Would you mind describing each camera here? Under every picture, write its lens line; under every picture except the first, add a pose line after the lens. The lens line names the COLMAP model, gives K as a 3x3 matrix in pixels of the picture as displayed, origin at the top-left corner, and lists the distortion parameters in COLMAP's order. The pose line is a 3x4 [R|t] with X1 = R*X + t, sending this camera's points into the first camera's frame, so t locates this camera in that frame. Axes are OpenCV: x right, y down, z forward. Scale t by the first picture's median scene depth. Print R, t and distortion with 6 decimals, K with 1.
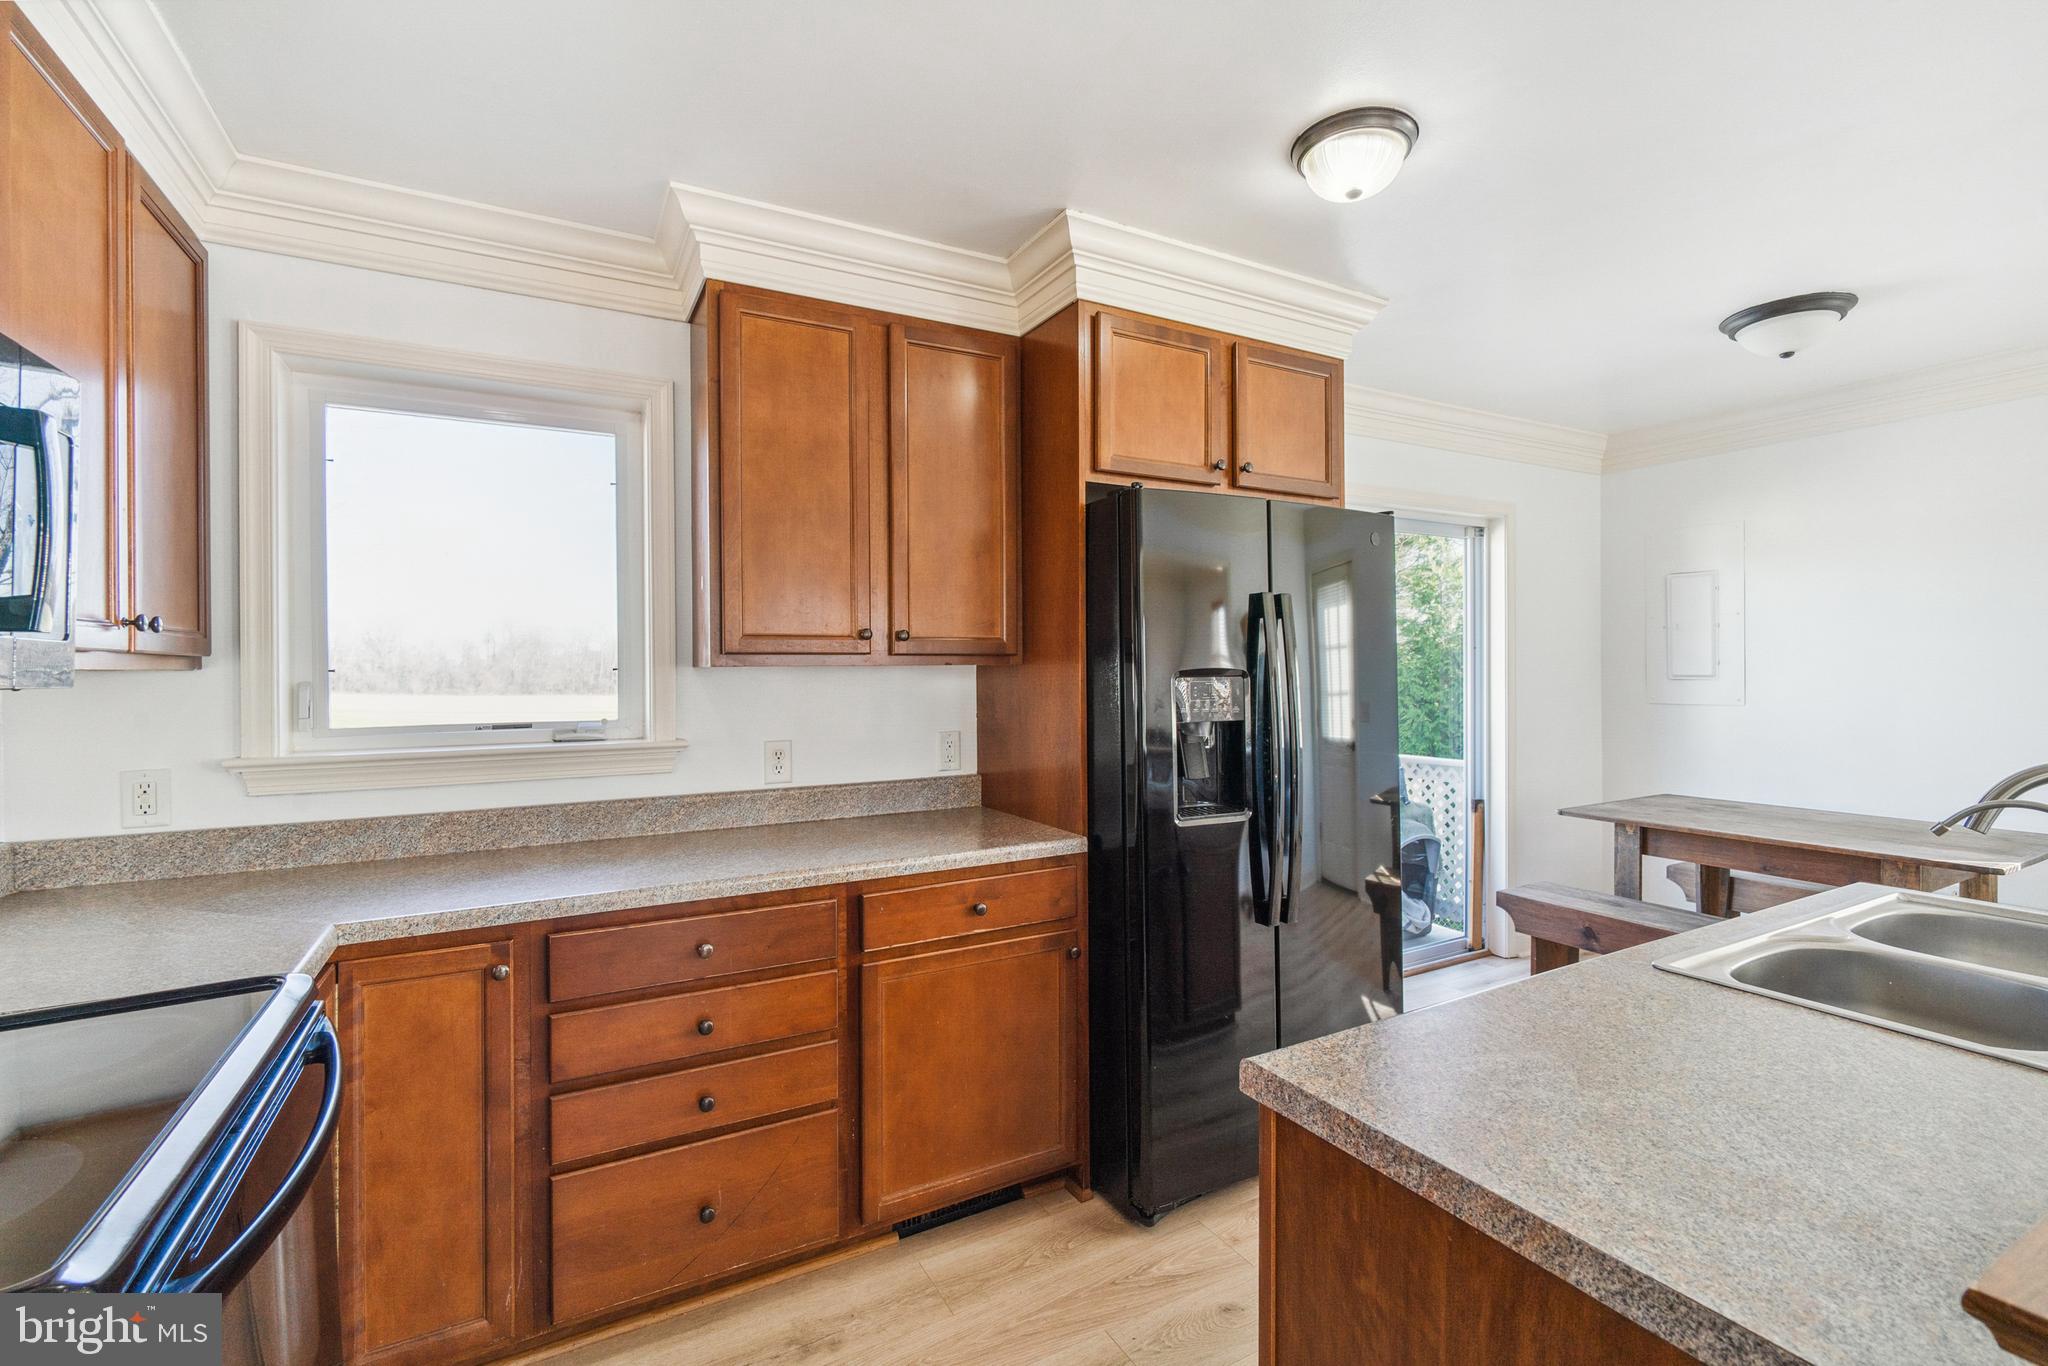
lens RADIAL K [[904.0, 0, 1024.0], [0, 904.0, 683.0], [0, 0, 1]] dist [0.001030, 0.000113]
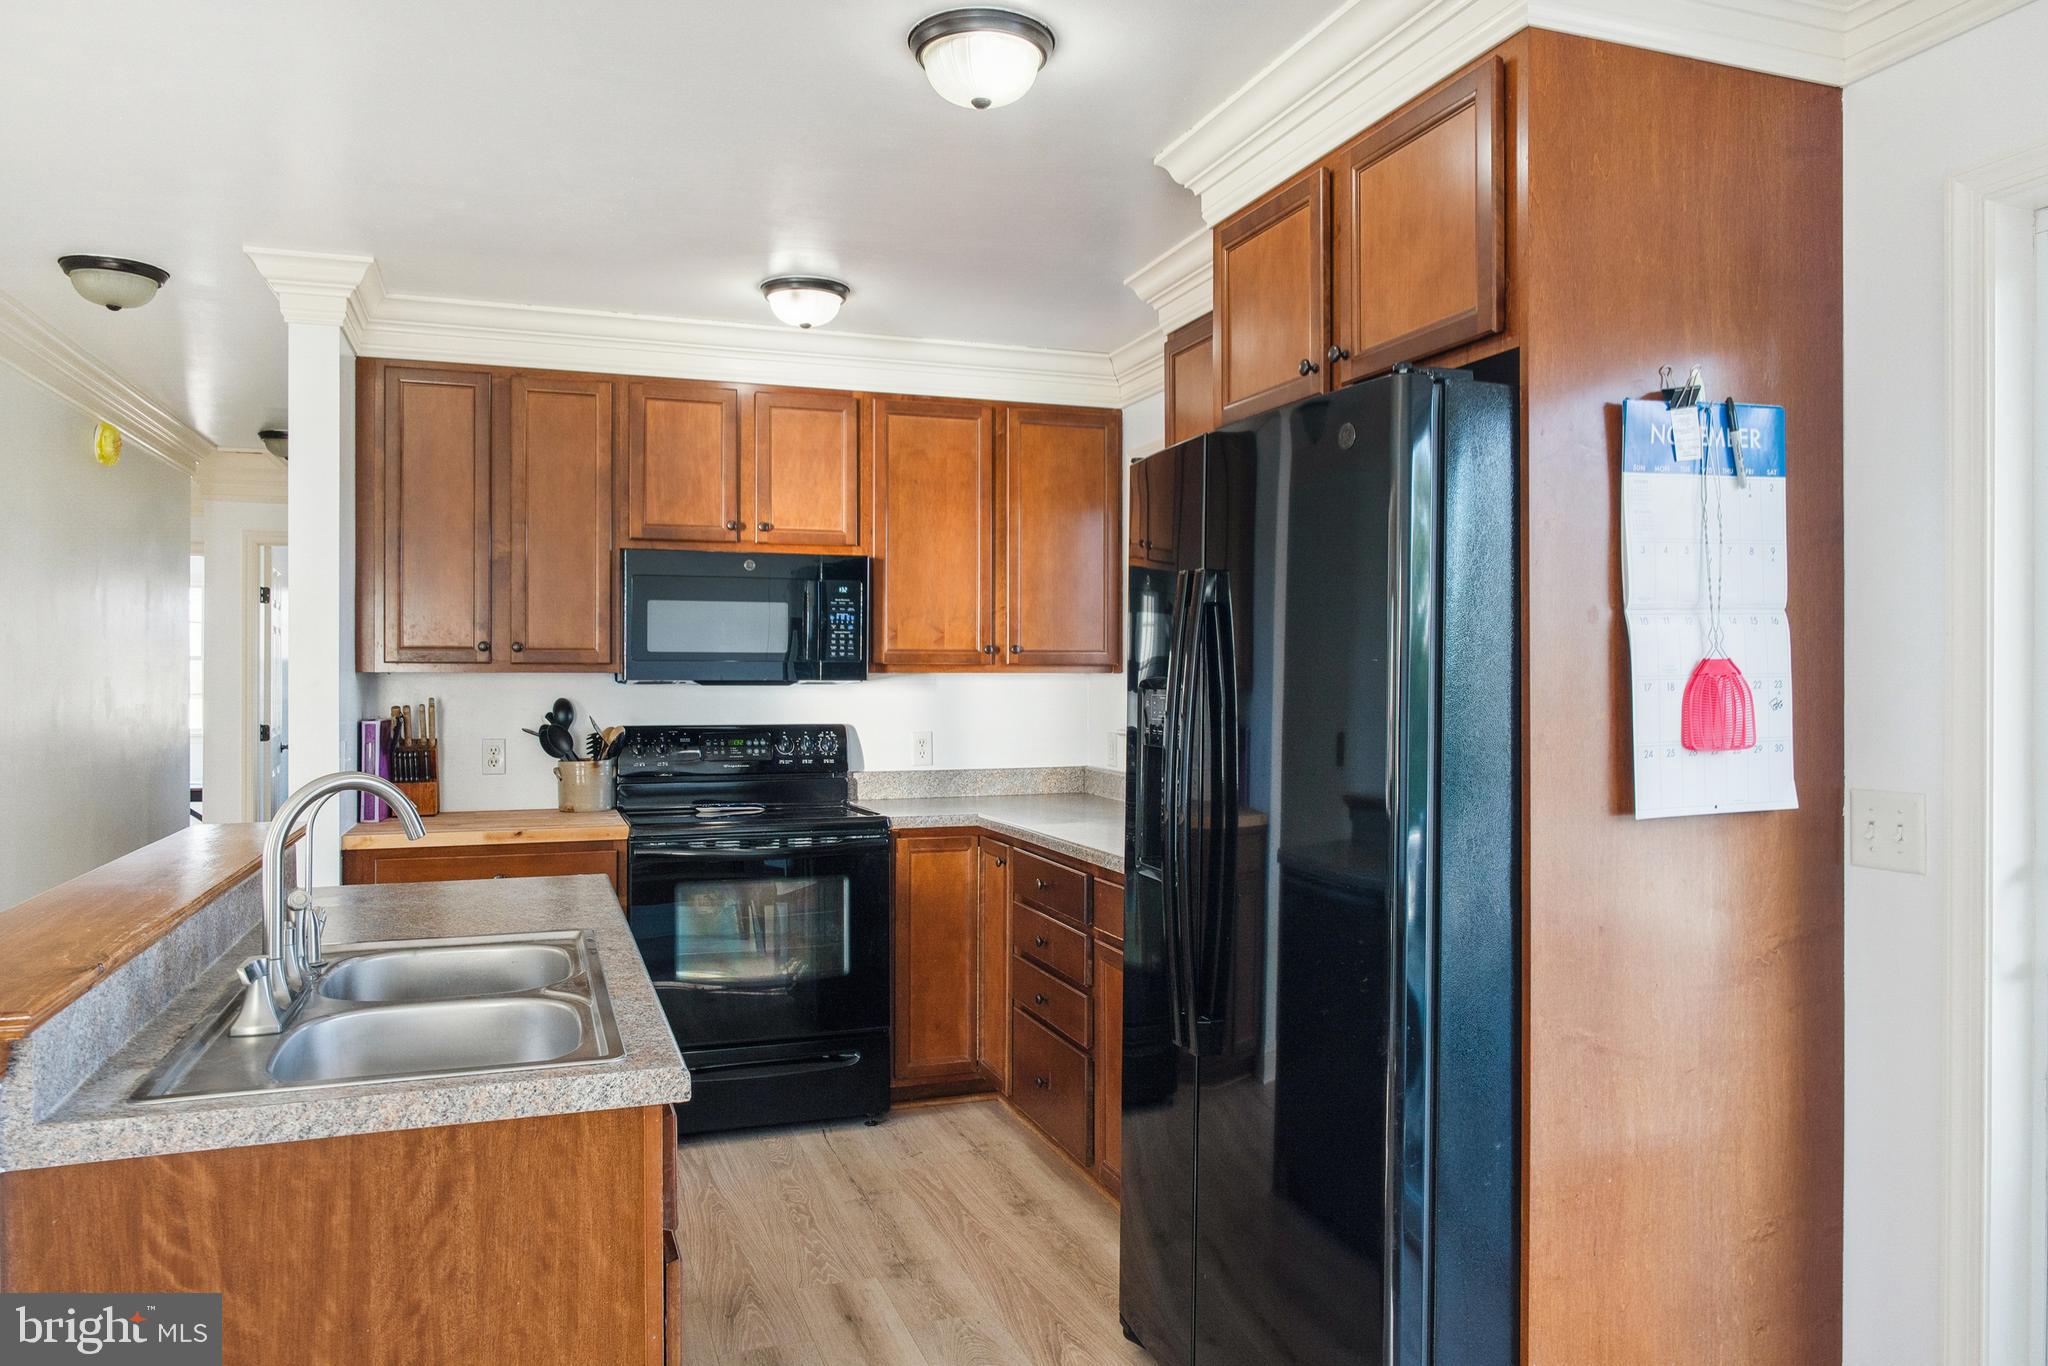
lens RADIAL K [[1373.6, 0, 1024.0], [0, 1373.6, 683.0], [0, 0, 1]] dist [-0.007383, 0.000895]
pose [[-0.150905, 0.007087, -0.988523, 1.528160], [-0.015198, 0.999839, 0.009488, -0.019470], [0.988431, 0.016455, -0.150773, 1.176949]]
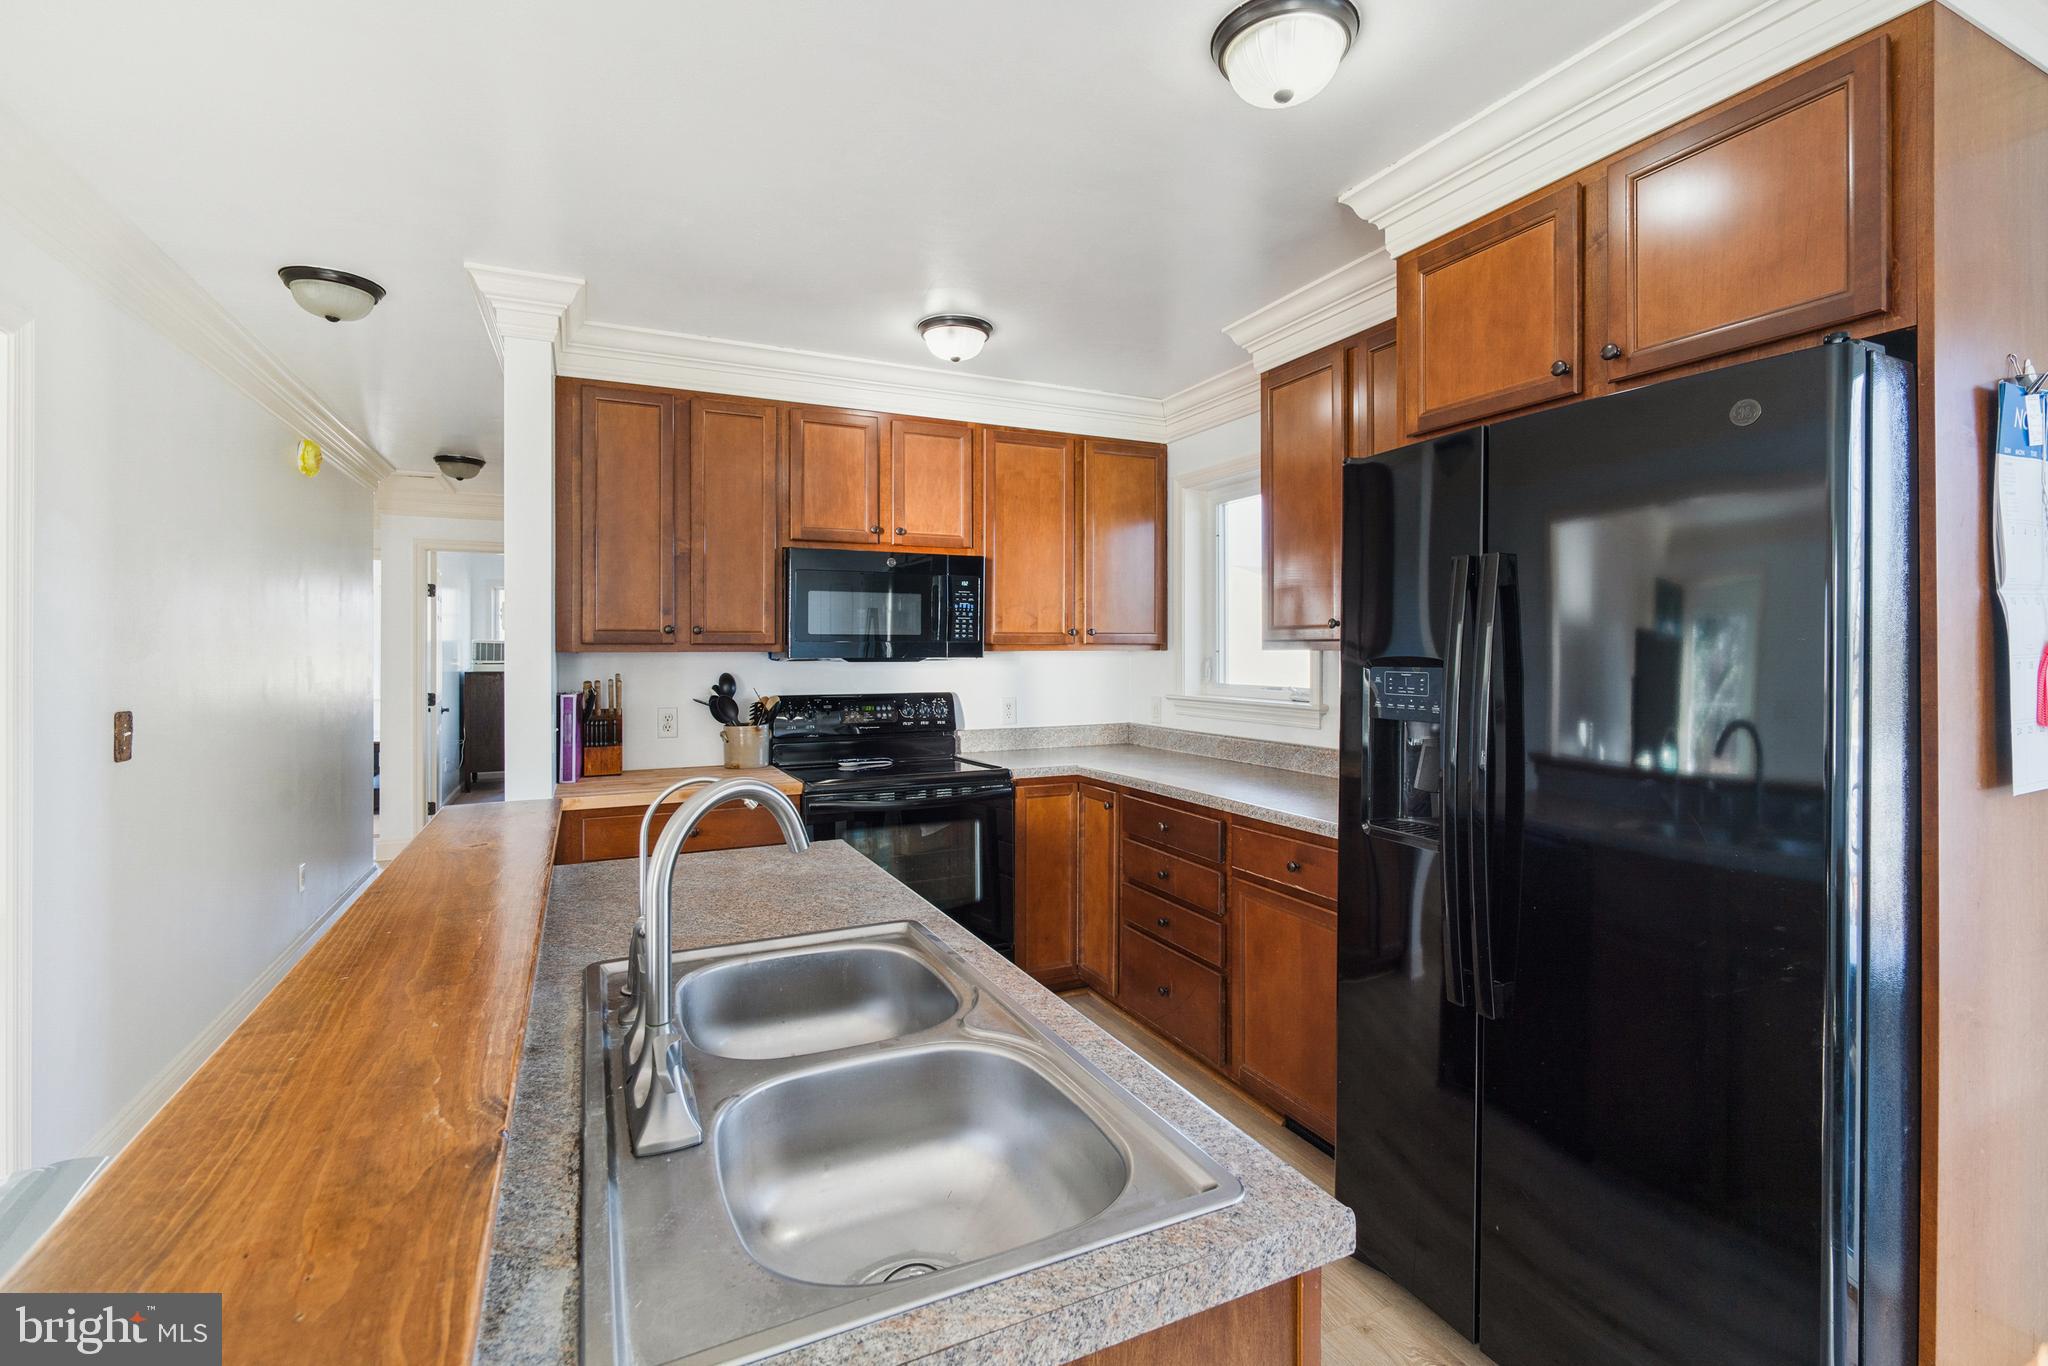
lens RADIAL K [[911.6, 0, 1030.6], [0, 911.6, 655.3], [0, 0, 1]] dist [-0.003709, -0.000031]
pose [[-0.047303, 0.006630, -0.998859, 1.175100], [-0.012552, 0.999895, 0.007231, -0.017024], [0.998802, 0.012879, -0.047215, 0.770931]]
